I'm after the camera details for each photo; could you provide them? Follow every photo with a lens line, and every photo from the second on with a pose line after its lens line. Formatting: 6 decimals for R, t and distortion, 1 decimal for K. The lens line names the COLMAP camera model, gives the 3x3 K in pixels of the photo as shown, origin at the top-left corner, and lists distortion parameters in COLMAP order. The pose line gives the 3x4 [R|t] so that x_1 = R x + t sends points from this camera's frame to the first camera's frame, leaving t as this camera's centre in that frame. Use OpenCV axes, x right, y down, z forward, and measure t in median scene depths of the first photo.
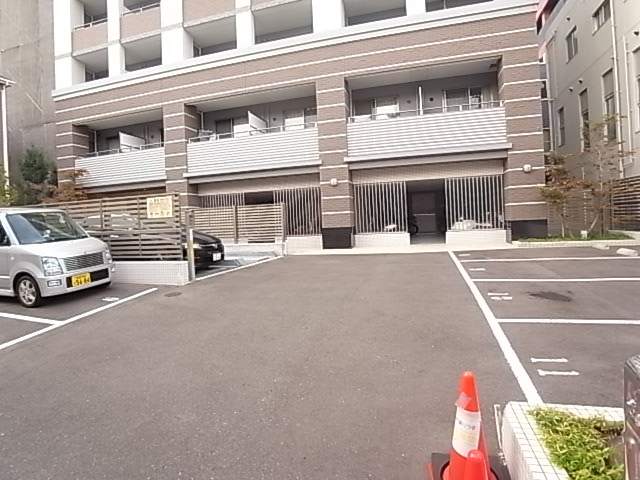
lens RADIAL K [[399.3, 0, 320.0], [0, 399.3, 240.0], [0, 0, 1]] dist [-0.065415, 0.000572]
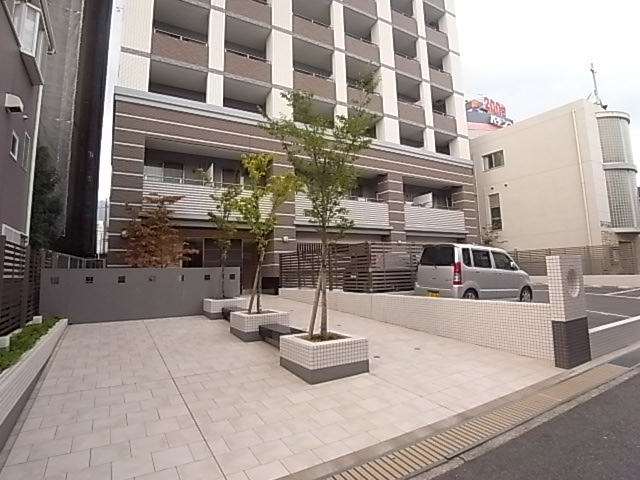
lens RADIAL K [[351.0, 0, 320.0], [0, 351.0, 240.0], [0, 0, 1]] dist [-0.054874, -0.000294]
pose [[0.678390, 0.094364, 0.728617, -1.104317], [0.025601, 0.988079, -0.151803, 0.033338], [-0.734256, 0.121634, 0.667887, 0.353629]]
